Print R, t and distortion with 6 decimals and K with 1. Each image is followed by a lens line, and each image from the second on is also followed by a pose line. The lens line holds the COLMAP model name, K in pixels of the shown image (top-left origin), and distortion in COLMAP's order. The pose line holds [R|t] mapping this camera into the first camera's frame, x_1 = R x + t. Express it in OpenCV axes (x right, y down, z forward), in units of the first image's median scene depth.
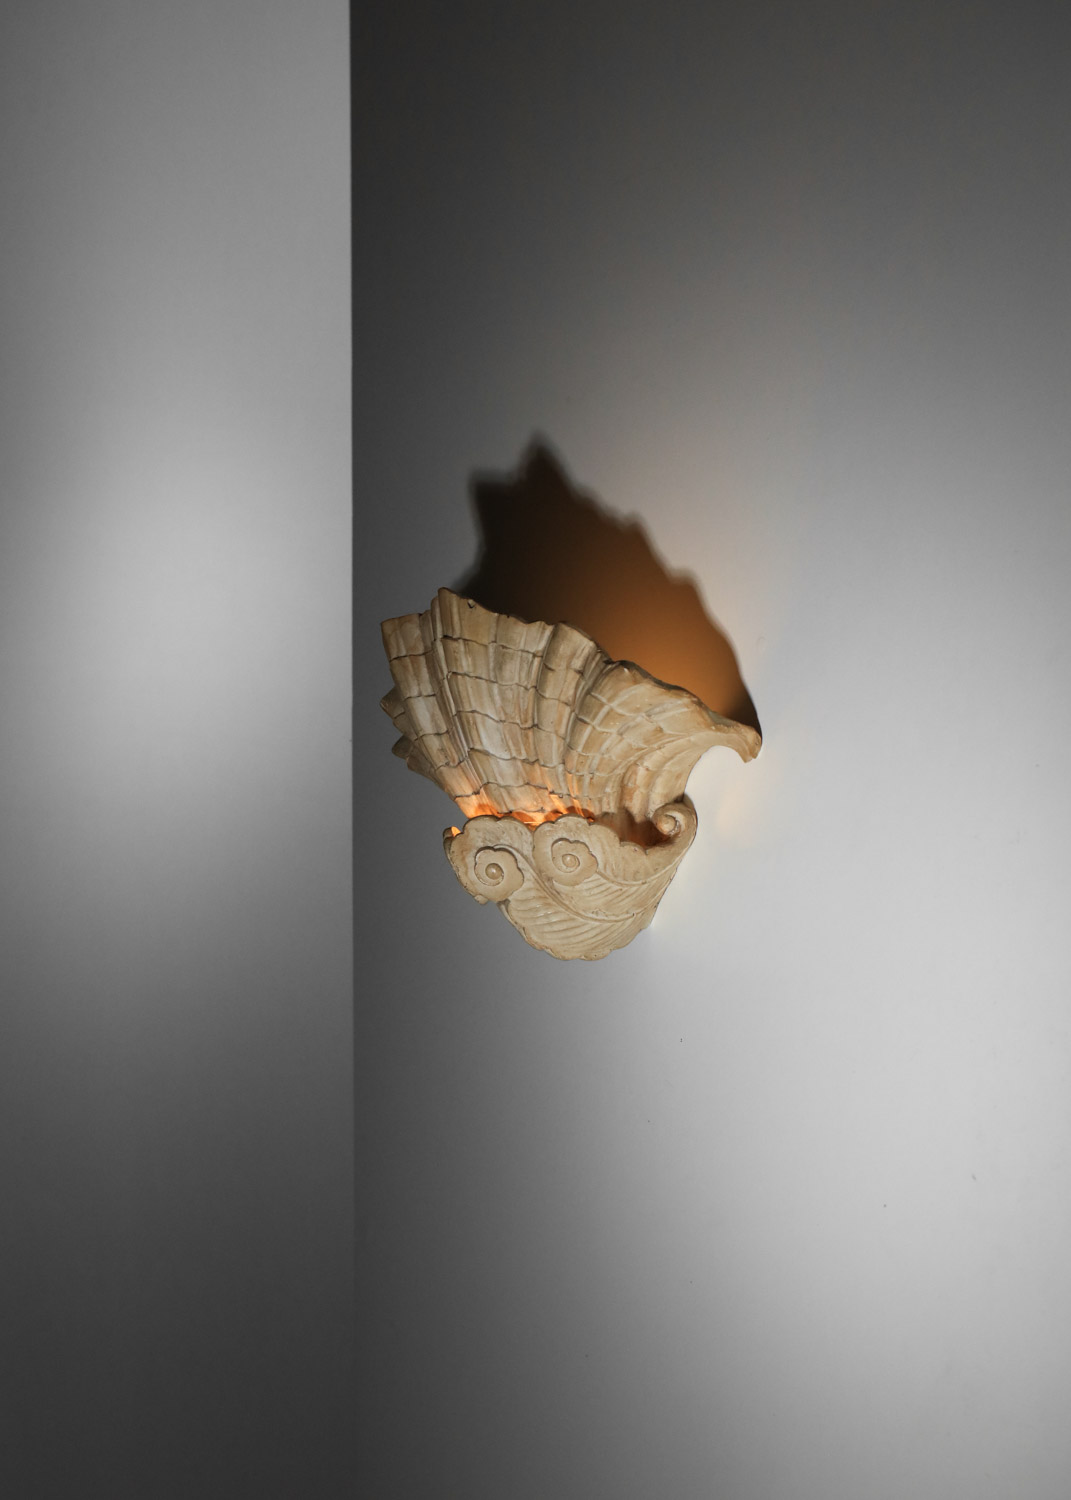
lens RADIAL K [[4787.8, 0, 535.5], [0, 4787.8, 750.0], [0, 0, 1]] dist [-0.037606, -0.274822]
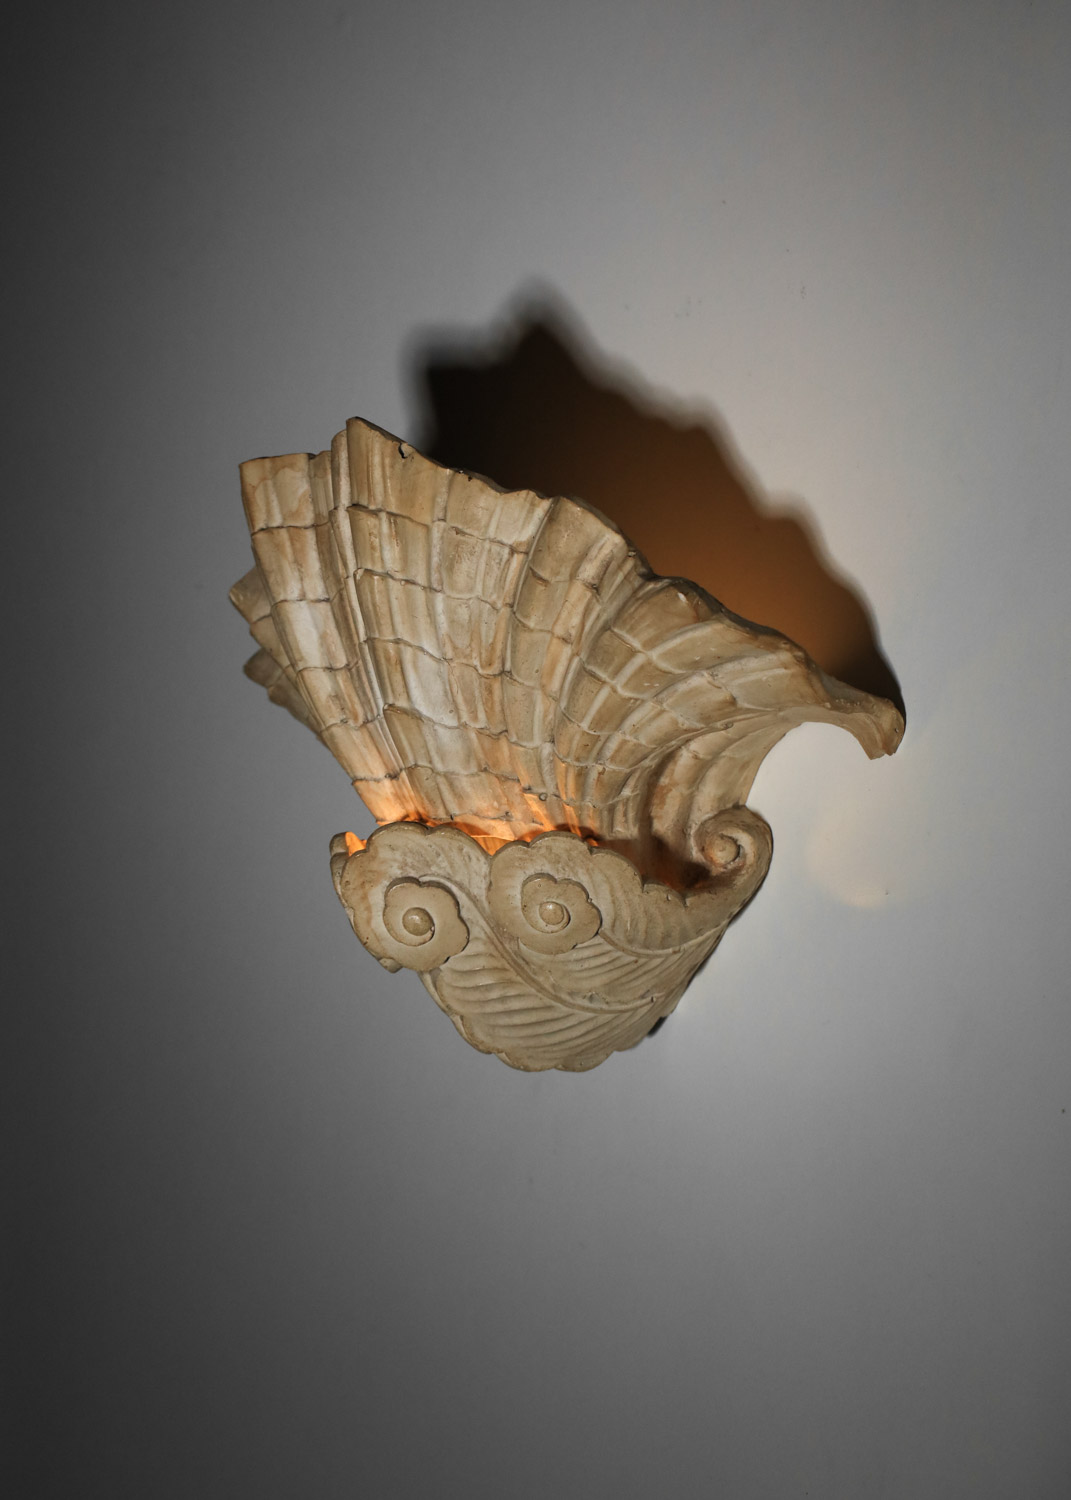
lens RADIAL K [[4787.8, 0, 535.5], [0, 4787.8, 750.0], [0, 0, 1]] dist [-0.037606, -0.274822]
pose [[0.997150, 0.055231, 0.051402, -0.025098], [-0.059472, 0.994604, 0.085007, -0.044189], [-0.046430, -0.087822, 0.995054, 0.434745]]
